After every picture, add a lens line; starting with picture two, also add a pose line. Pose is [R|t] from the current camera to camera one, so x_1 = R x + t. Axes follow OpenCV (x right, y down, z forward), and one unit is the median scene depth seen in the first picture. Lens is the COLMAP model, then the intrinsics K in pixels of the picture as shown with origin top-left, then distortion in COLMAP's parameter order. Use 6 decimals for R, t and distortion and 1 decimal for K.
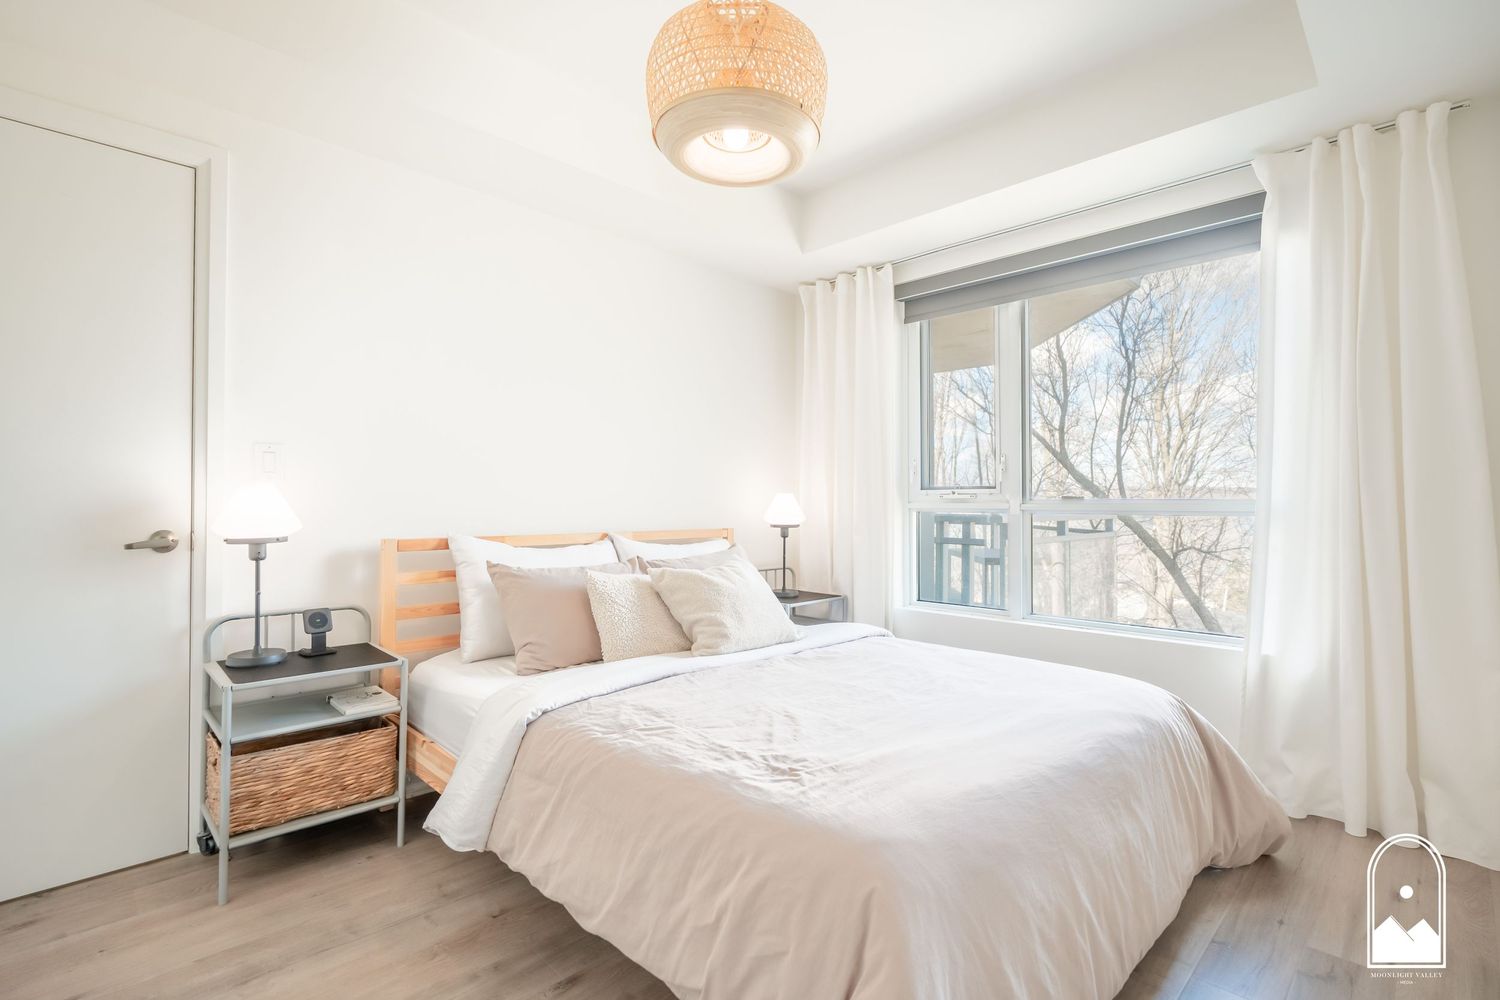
lens RADIAL K [[676.6, 0, 743.1], [0, 676.6, 494.6], [0, 0, 1]] dist [-0.000726, -0.000073]
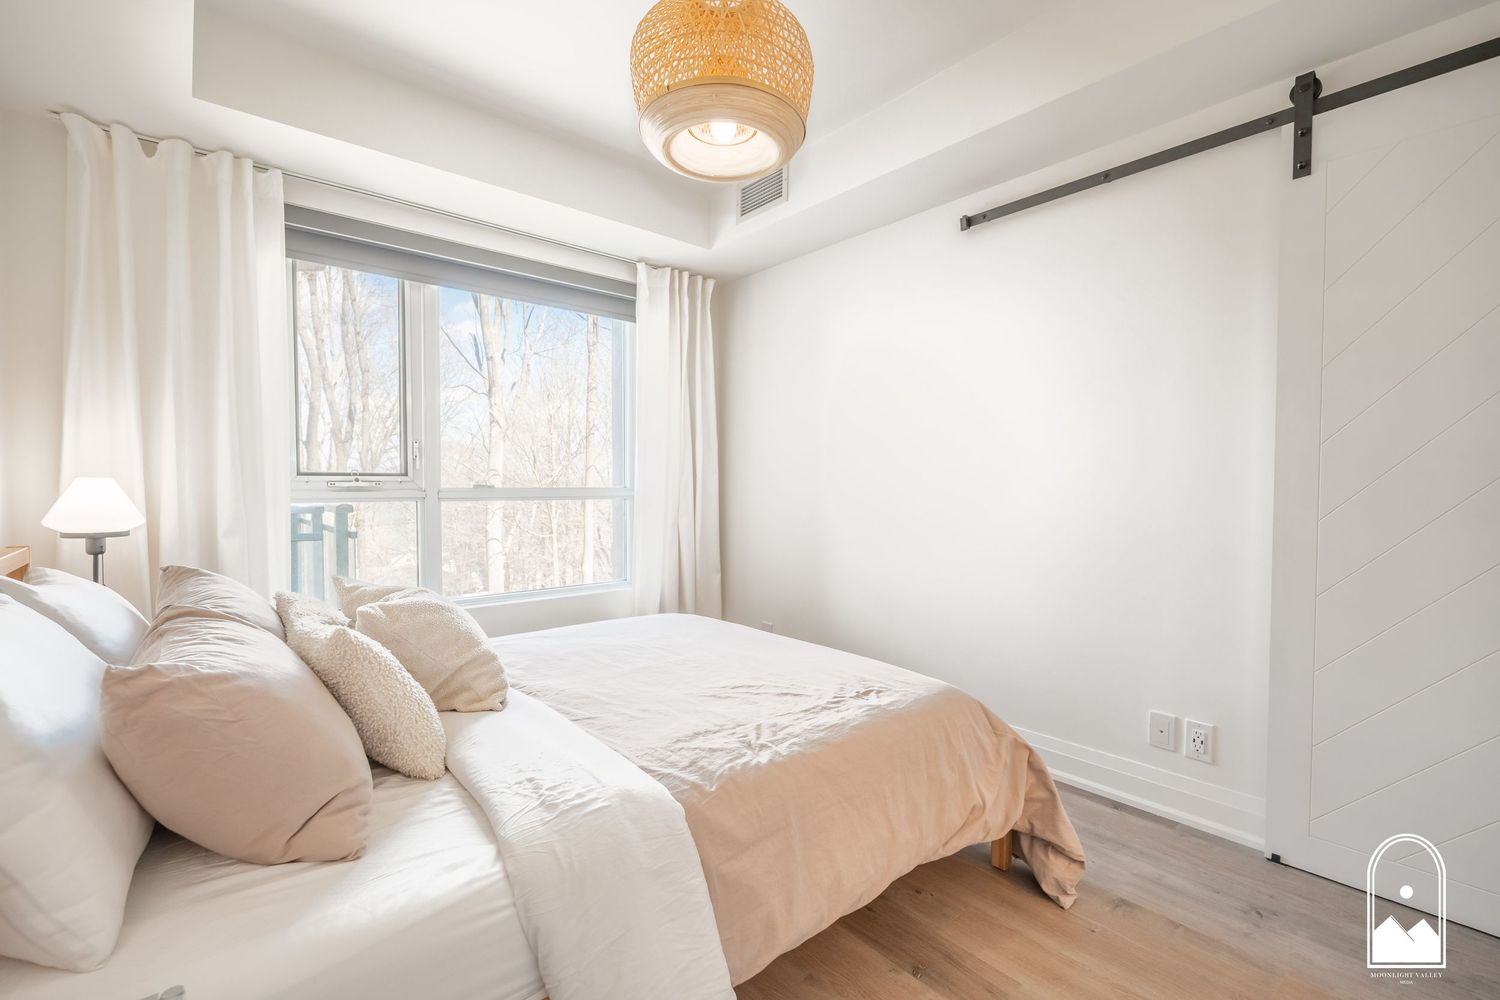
lens RADIAL K [[676.6, 0, 743.1], [0, 676.6, 494.6], [0, 0, 1]] dist [-0.000726, -0.000073]
pose [[0.084289, -0.016595, 0.996303, -0.997949], [-0.010121, 0.999795, 0.017509, -0.007727], [-0.996390, -0.011560, 0.084103, 0.867600]]
